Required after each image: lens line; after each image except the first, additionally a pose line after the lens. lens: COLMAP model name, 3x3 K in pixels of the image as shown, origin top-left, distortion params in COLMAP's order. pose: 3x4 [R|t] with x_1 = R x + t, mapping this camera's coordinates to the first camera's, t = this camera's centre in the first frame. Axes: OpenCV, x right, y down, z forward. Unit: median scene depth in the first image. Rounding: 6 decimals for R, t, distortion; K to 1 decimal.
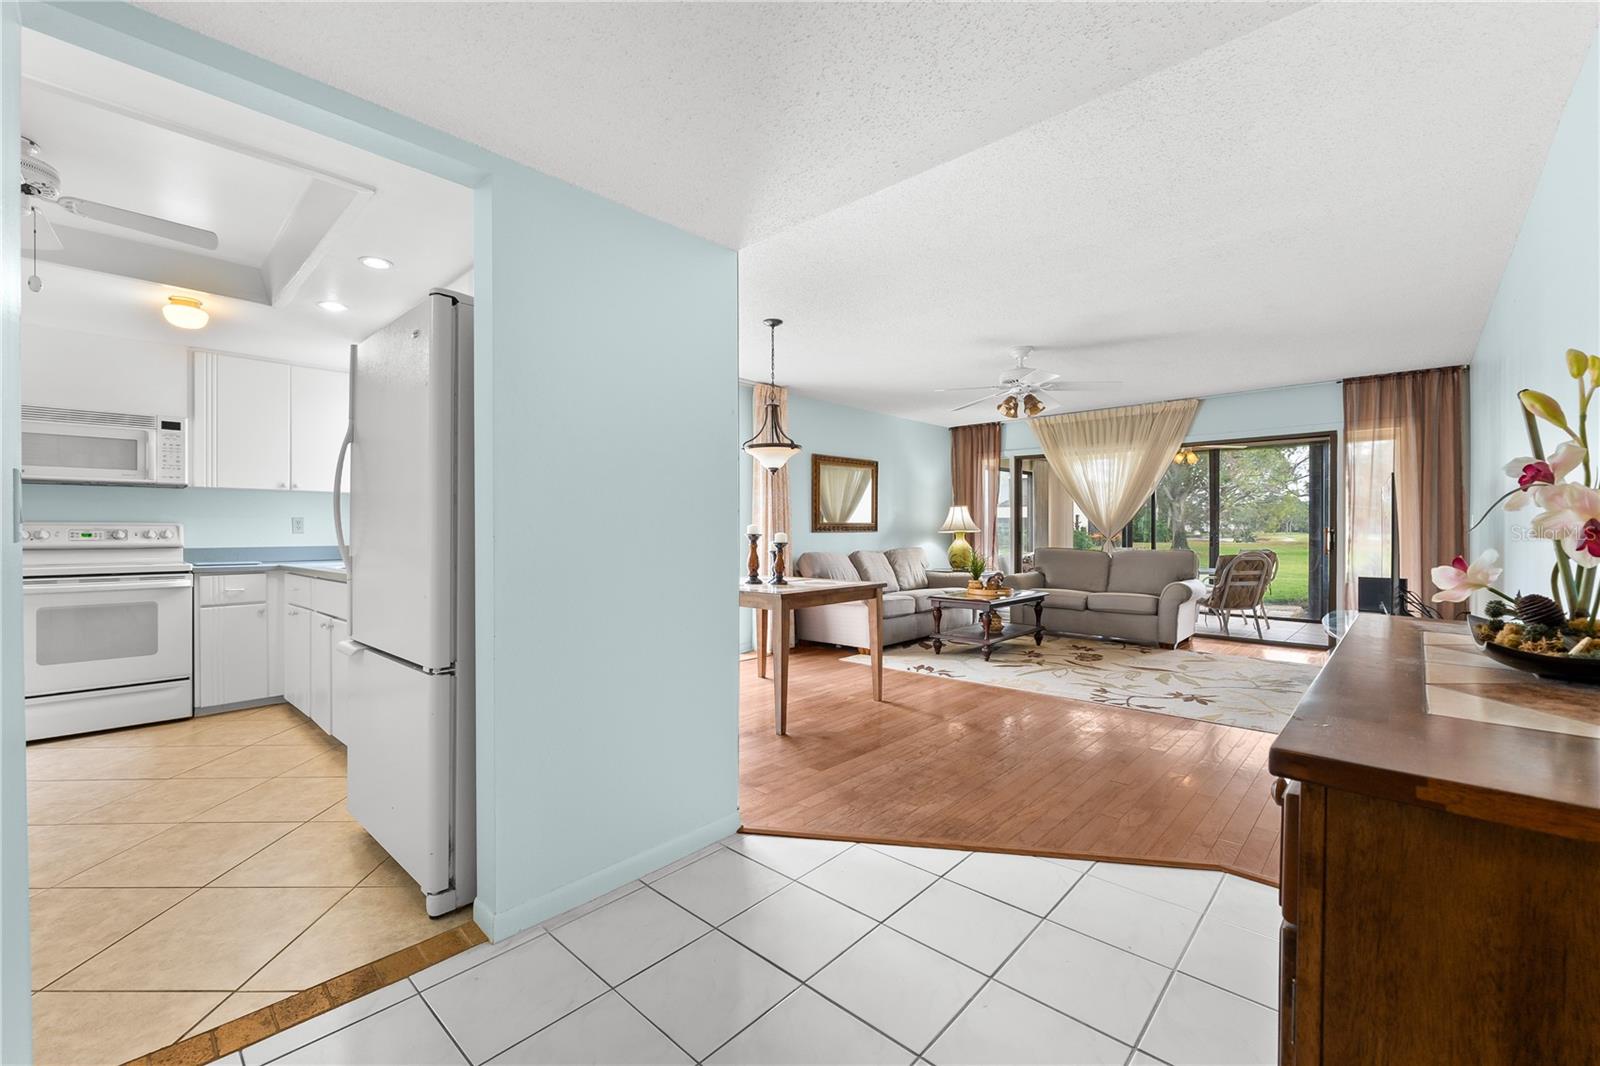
lens RADIAL K [[663.3, 0, 792.7], [0, 663.3, 531.9], [0, 0, 1]] dist [-0.000766, -0.000077]
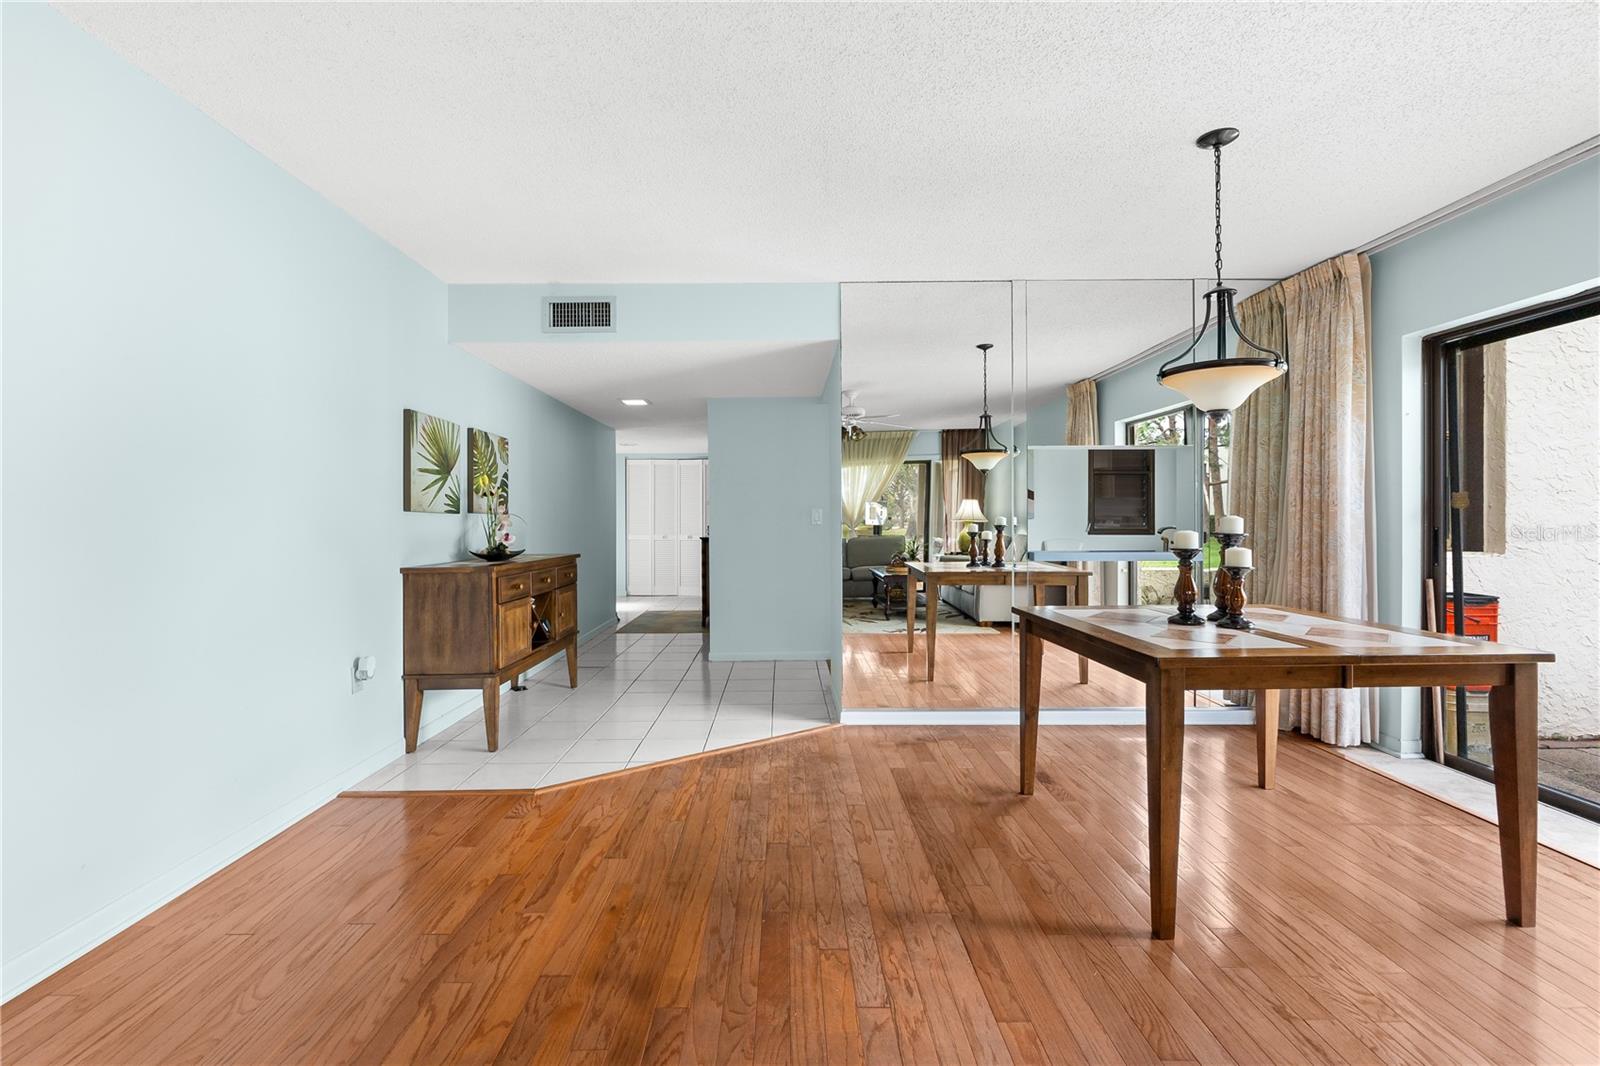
lens RADIAL K [[669.0, 0, 790.1], [0, 669.0, 521.3], [0, 0, 1]] dist [-0.002957, -0.000302]
pose [[-0.727348, 0.004741, -0.686253, 0.425931], [-0.001322, 0.999965, 0.008310, -0.006959], [0.686268, 0.006952, -0.727316, 0.829711]]
